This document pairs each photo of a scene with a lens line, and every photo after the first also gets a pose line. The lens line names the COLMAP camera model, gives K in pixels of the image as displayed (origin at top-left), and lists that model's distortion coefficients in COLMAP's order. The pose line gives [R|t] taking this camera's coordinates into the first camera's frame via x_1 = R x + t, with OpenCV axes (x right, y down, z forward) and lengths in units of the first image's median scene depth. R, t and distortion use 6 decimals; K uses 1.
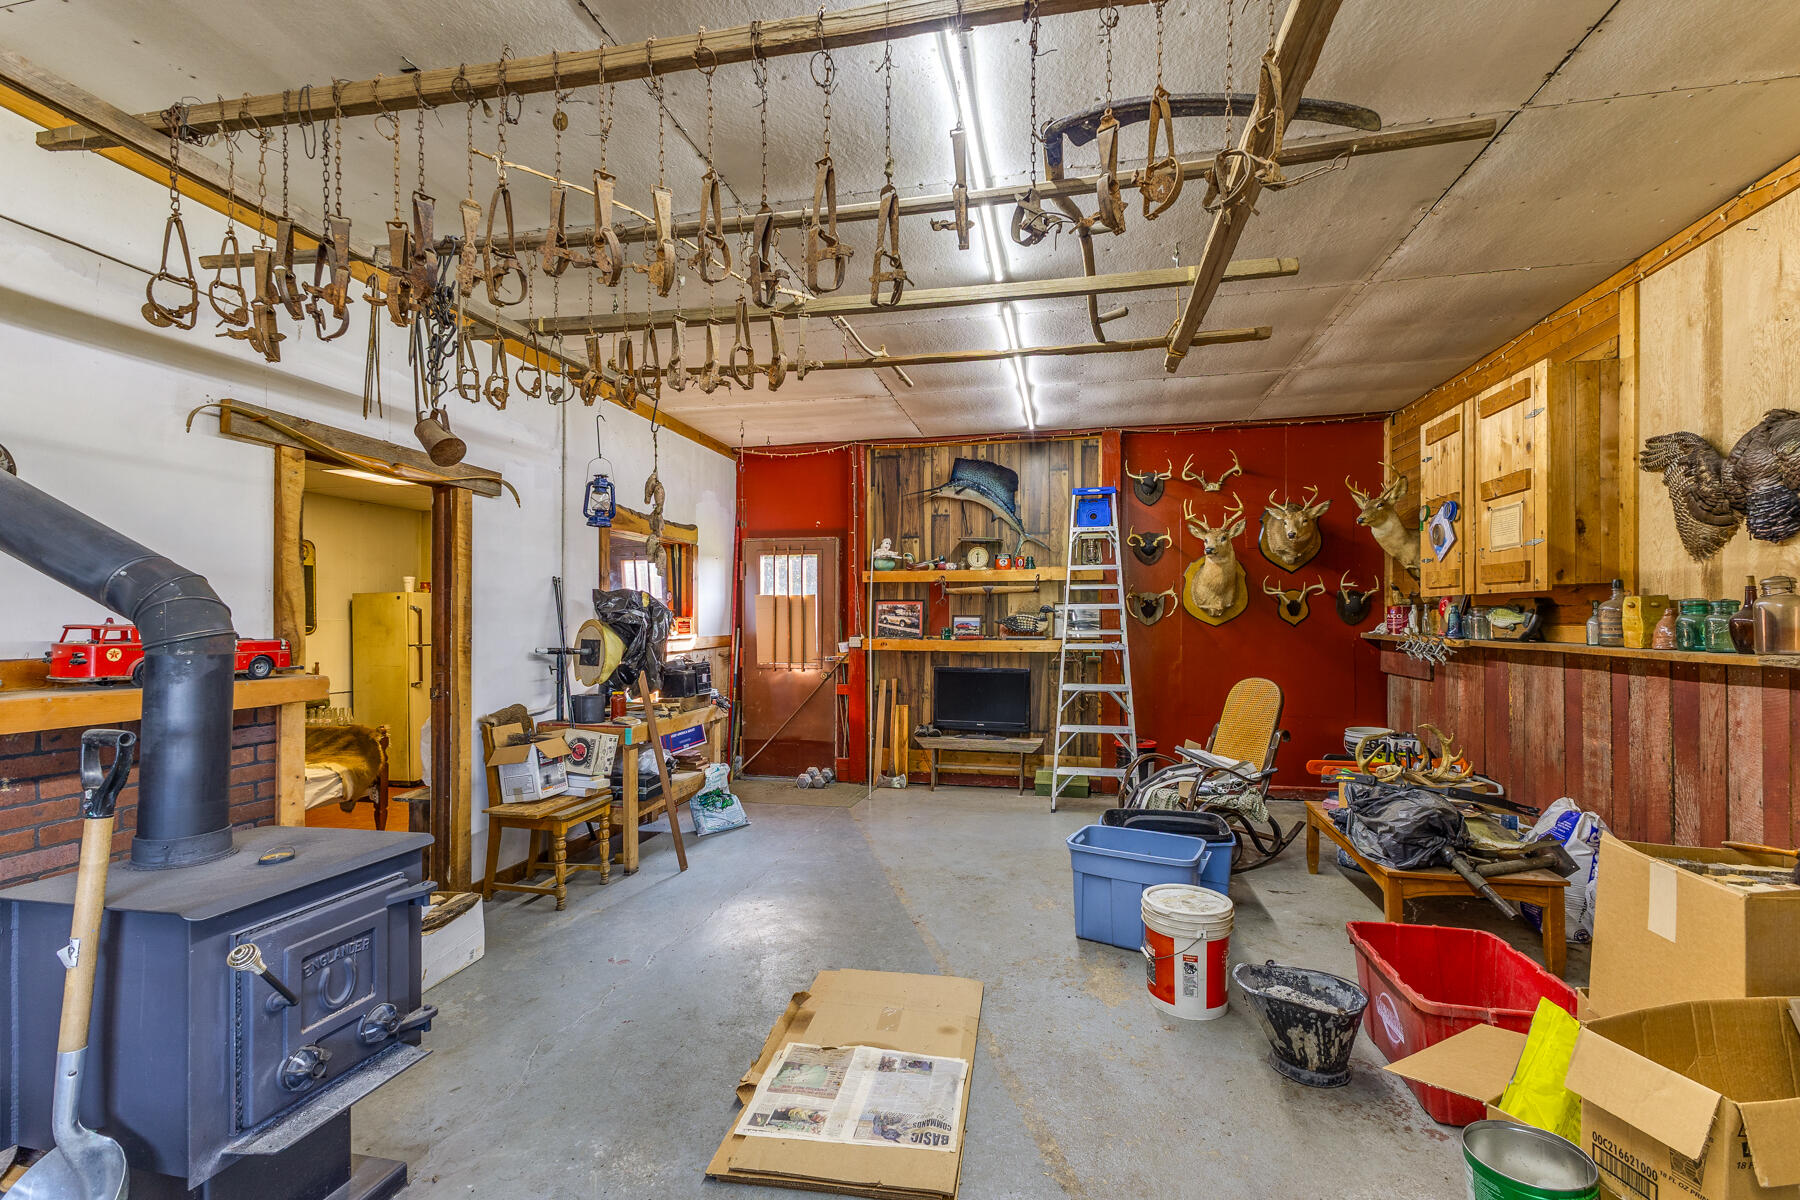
lens RADIAL K [[780.8, 0, 896.1], [0, 780.8, 618.0], [0, 0, 1]] dist [-0.000903, -0.000368]
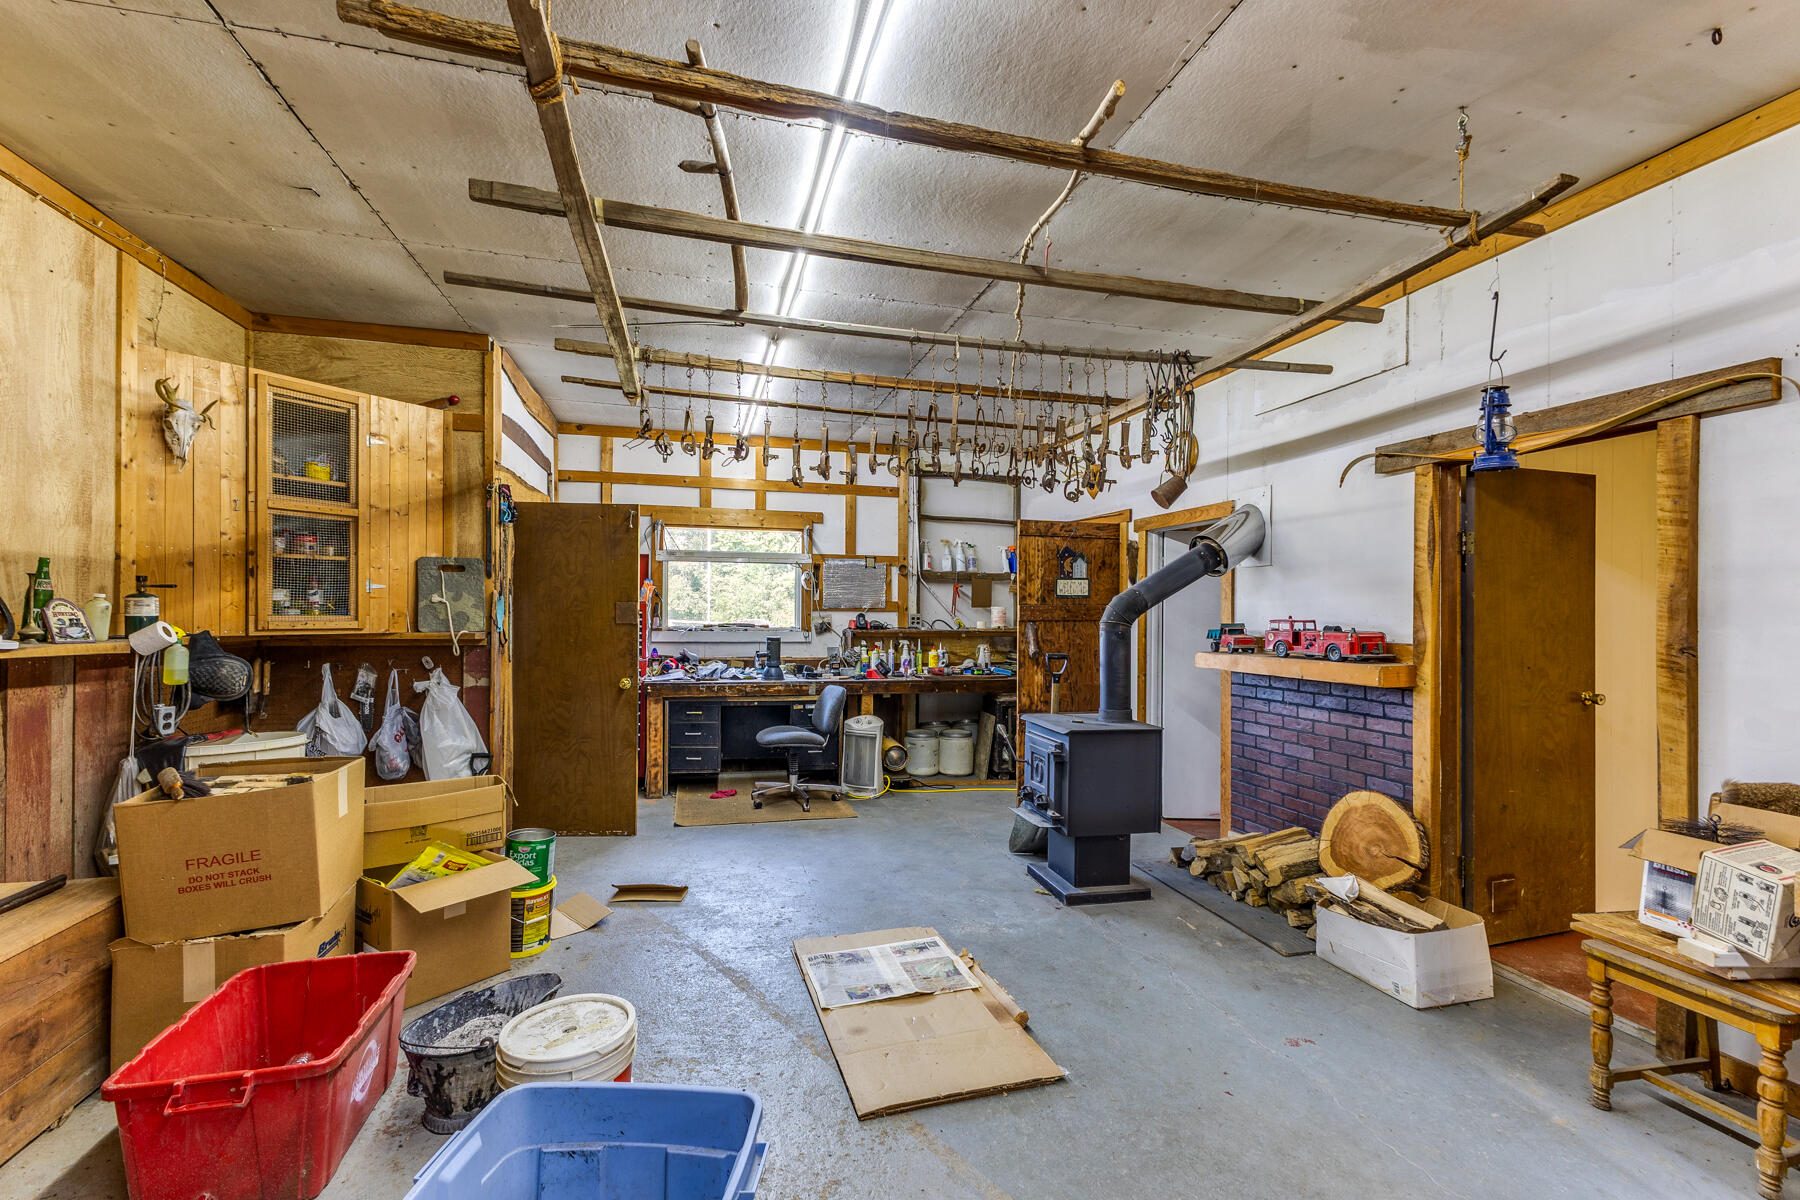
lens RADIAL K [[780.8, 0, 894.9], [0, 780.8, 603.7], [0, 0, 1]] dist [-0.000903, -0.000368]
pose [[-0.889471, -0.022608, -0.456432, 0.477257], [-0.017027, 0.999722, -0.016337, 0.015870], [0.456674, -0.006760, -0.889608, 1.881888]]
